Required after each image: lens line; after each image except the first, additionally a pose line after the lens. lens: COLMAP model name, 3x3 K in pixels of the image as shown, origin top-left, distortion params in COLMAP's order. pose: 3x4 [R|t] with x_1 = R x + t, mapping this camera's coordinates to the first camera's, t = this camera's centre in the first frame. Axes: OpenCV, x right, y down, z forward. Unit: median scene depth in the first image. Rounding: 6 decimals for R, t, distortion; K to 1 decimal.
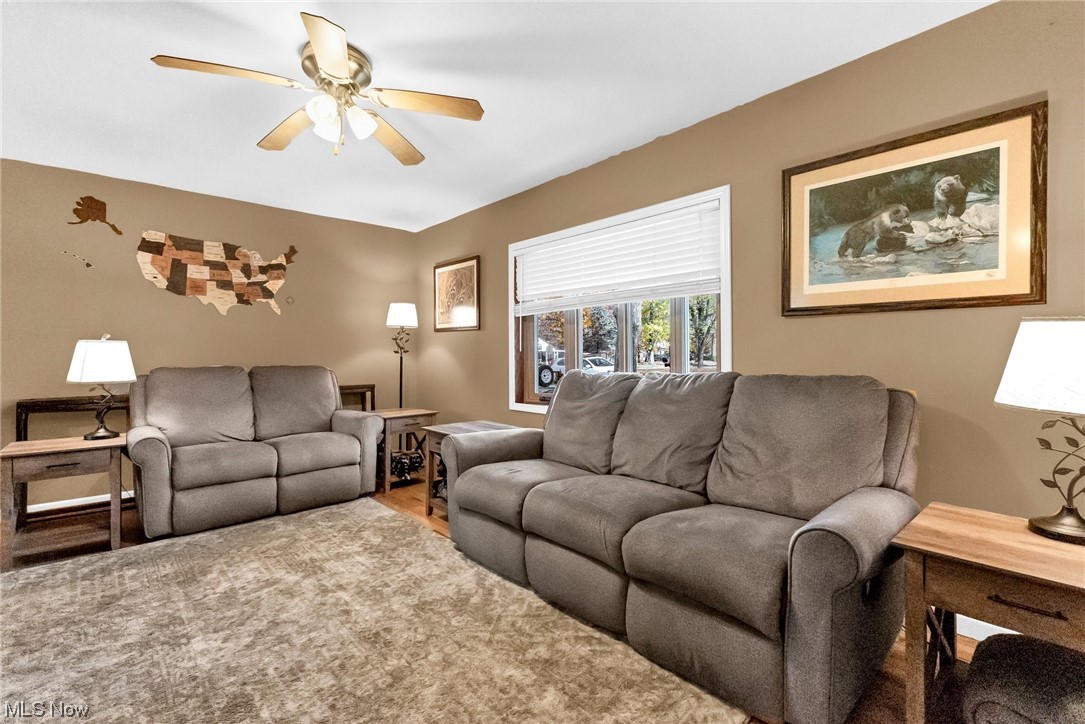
lens RADIAL K [[486.2, 0, 542.1], [0, 486.2, 348.8], [0, 0, 1]] dist [0.000807, 0.000191]
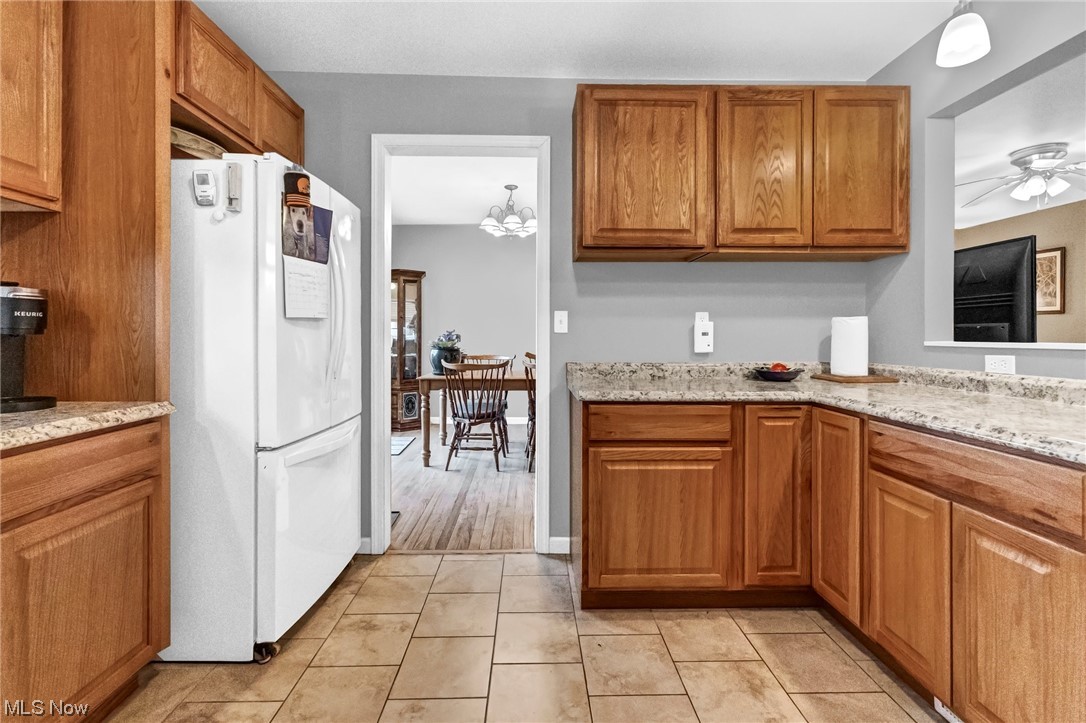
lens RADIAL K [[493.5, 0, 540.1], [0, 493.5, 336.8], [0, 0, 1]] dist [0.004376, 0.000457]
pose [[0.757736, 0.005087, -0.652541, -0.614083], [0.004066, 0.999913, 0.012516, -0.013741], [0.652548, -0.012137, 0.757650, -1.333579]]
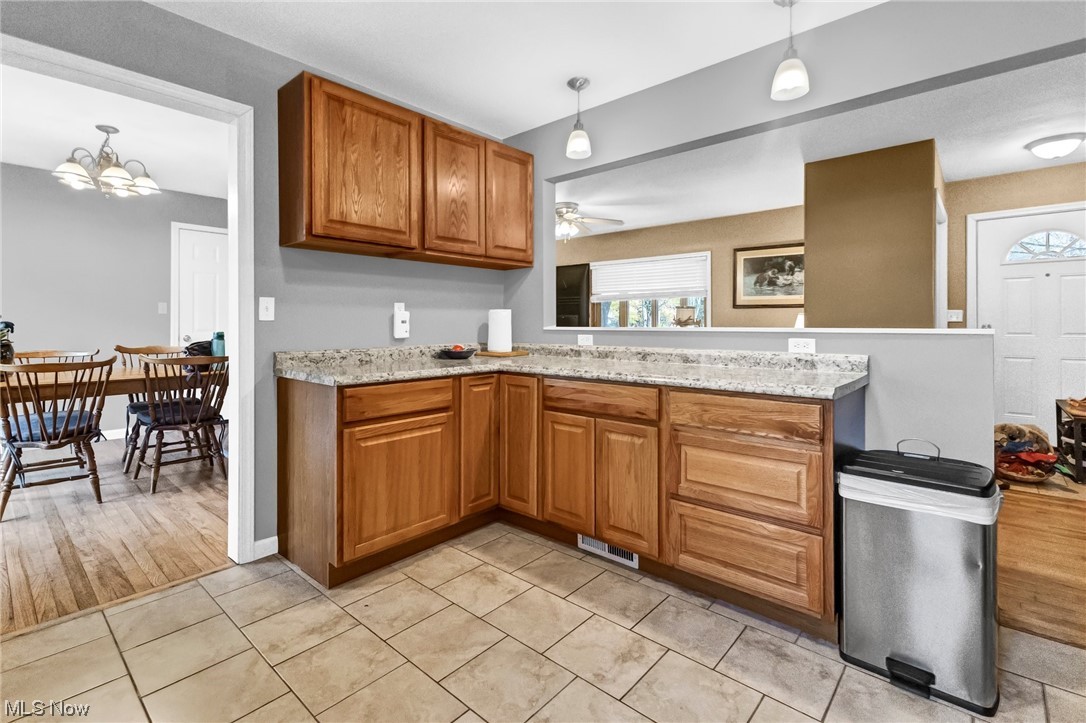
lens RADIAL K [[496.8, 0, 542.2], [0, 496.8, 324.3], [0, 0, 1]] dist [0.000747, 0.000044]
pose [[0.993383, 0.001466, 0.114842, -0.858772], [-0.002965, 0.999913, 0.012888, -0.015935], [-0.114813, -0.013143, 0.993300, -1.581420]]
